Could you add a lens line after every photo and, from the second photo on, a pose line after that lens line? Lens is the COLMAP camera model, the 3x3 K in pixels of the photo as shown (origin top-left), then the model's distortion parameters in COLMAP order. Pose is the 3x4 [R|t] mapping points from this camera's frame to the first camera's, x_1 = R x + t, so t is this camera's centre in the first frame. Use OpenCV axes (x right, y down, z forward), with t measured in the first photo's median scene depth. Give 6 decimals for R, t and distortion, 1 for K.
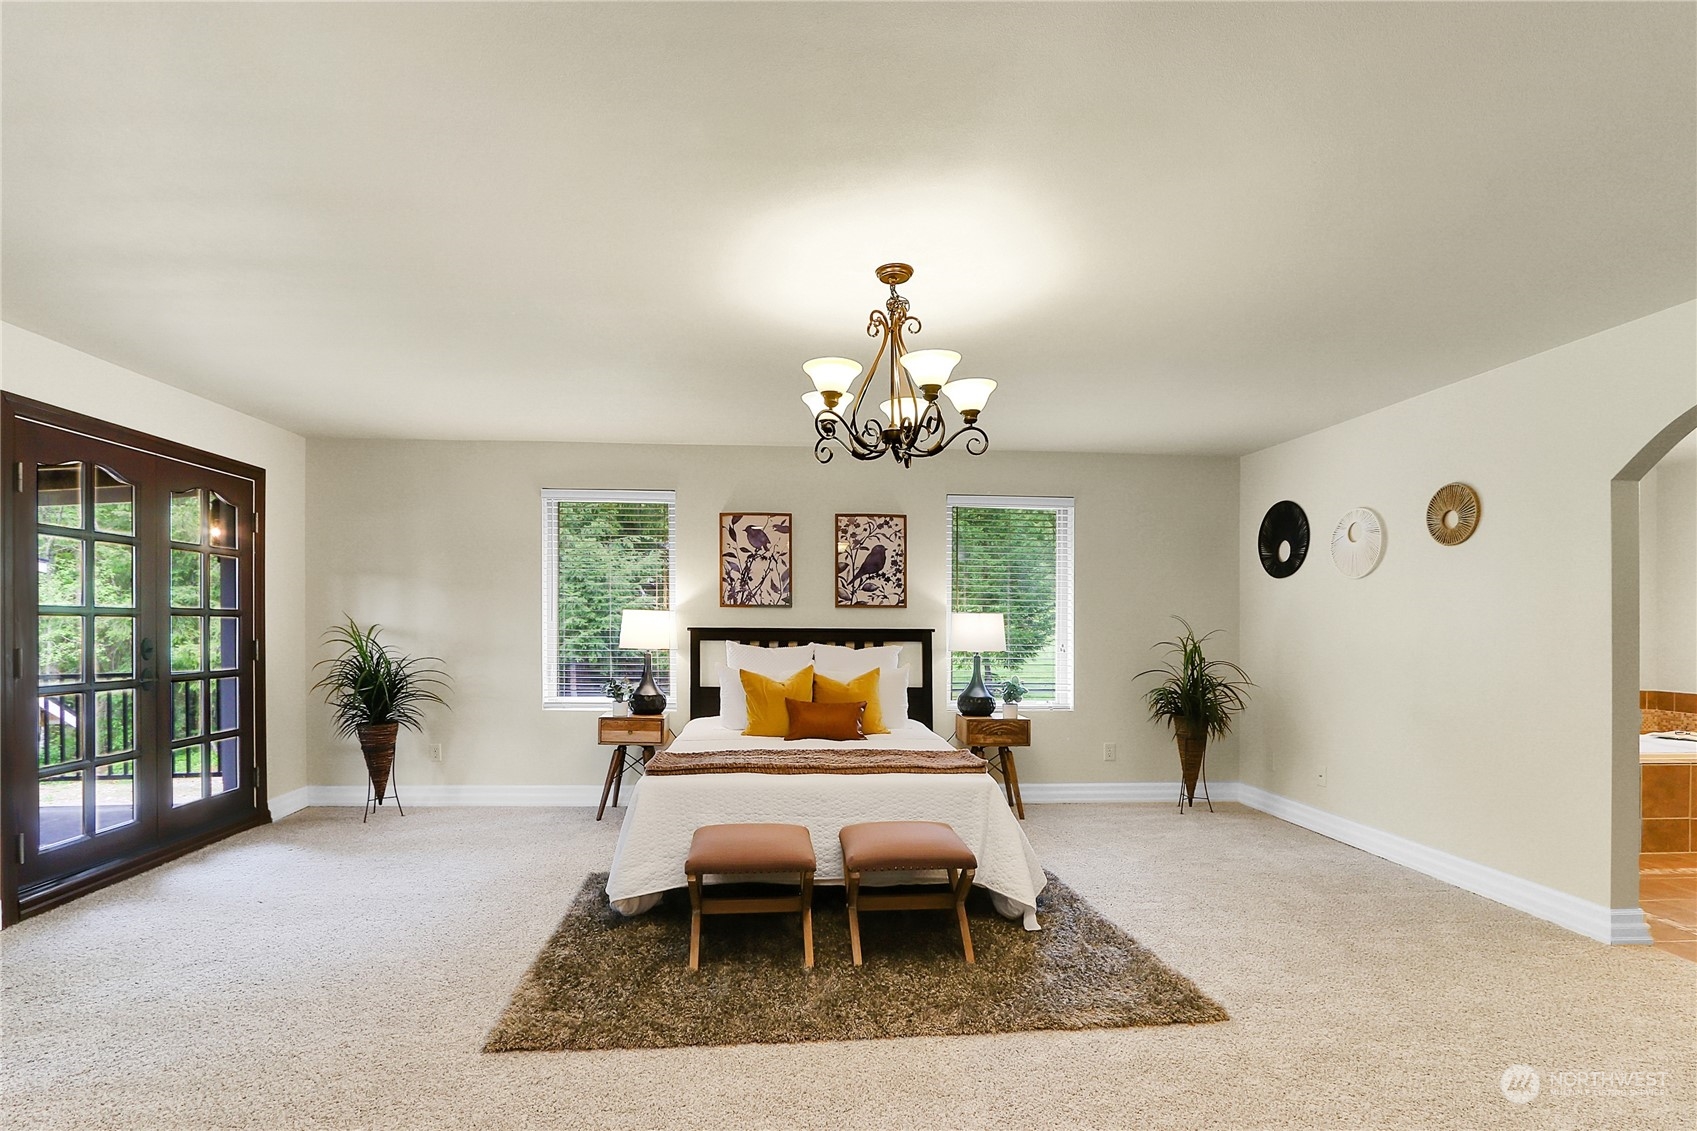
lens RADIAL K [[799.1, 0, 846.1], [0, 799.1, 586.1], [0, 0, 1]] dist [-0.041918, 0.021351]
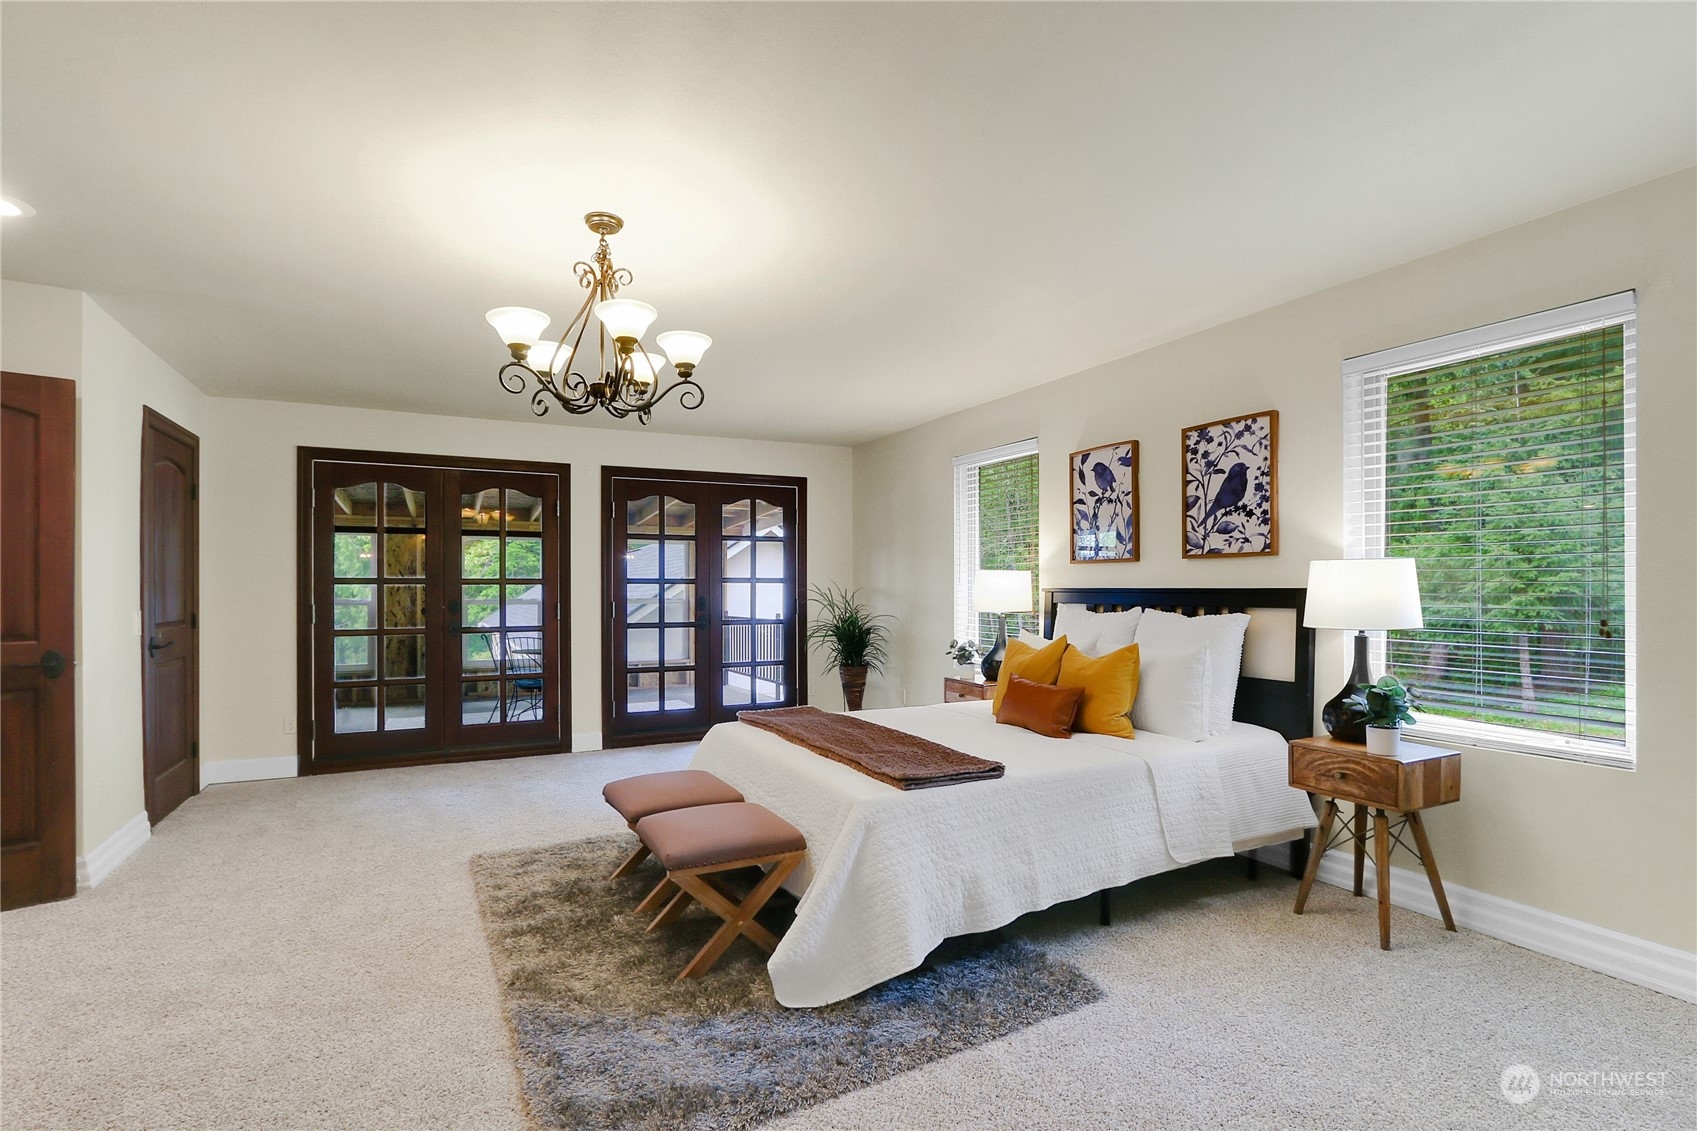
lens RADIAL K [[799.1, 0, 846.1], [0, 799.1, 586.1], [0, 0, 1]] dist [-0.041918, 0.021351]
pose [[0.393441, -0.008322, -0.919312, 0.524899], [0.049335, 0.998709, 0.012073, 0.027473], [0.918025, -0.050105, 0.393344, 0.432904]]
